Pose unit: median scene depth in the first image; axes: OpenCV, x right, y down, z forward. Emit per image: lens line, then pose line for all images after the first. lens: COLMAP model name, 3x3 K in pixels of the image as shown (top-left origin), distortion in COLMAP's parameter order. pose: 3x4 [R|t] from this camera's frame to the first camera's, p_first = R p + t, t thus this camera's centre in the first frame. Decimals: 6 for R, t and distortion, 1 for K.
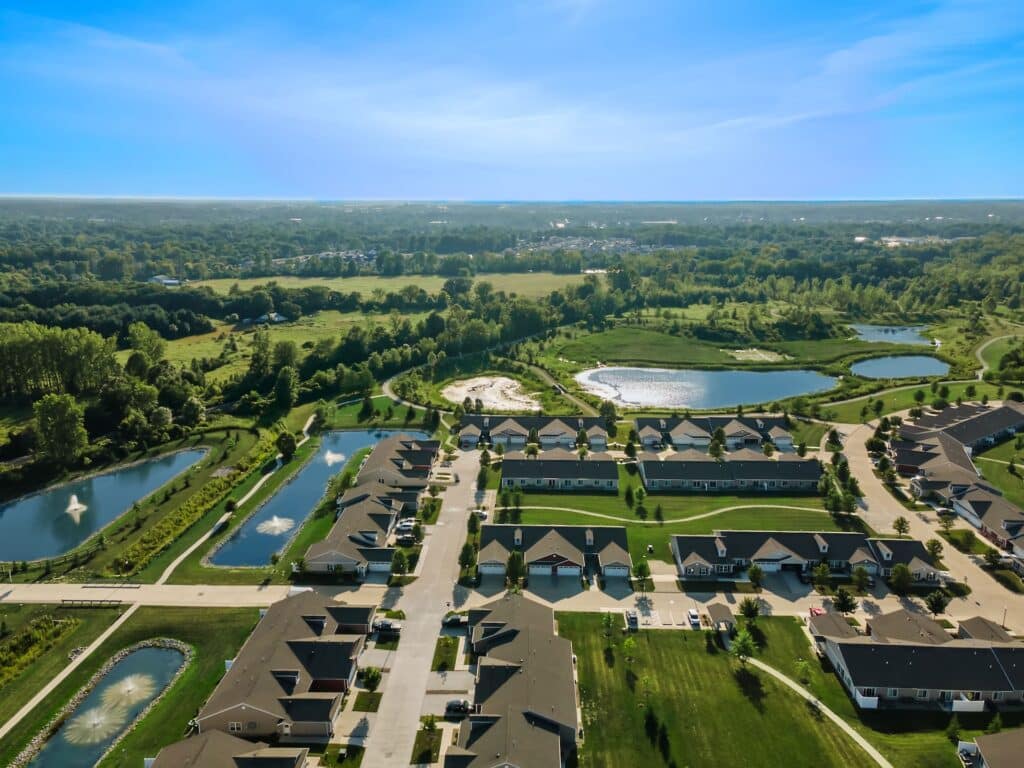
lens RADIAL K [[749.3, 0, 512.0], [0, 749.3, 384.0], [0, 0, 1]] dist [0.045981, 0.000636]
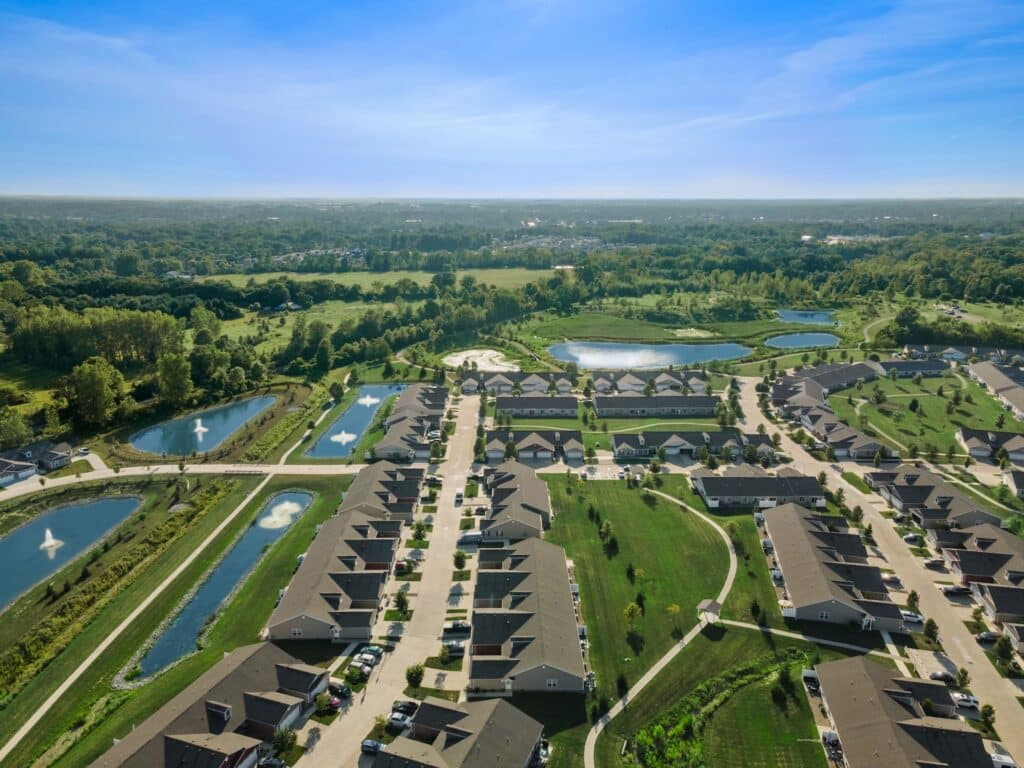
lens RADIAL K [[749.3, 0, 512.0], [0, 749.3, 384.0], [0, 0, 1]] dist [0.045981, 0.000636]
pose [[0.999246, -0.008467, 0.037902, -0.028313], [0.008359, 0.999961, 0.003009, 0.055900], [-0.037926, -0.002690, 0.999277, -0.316689]]
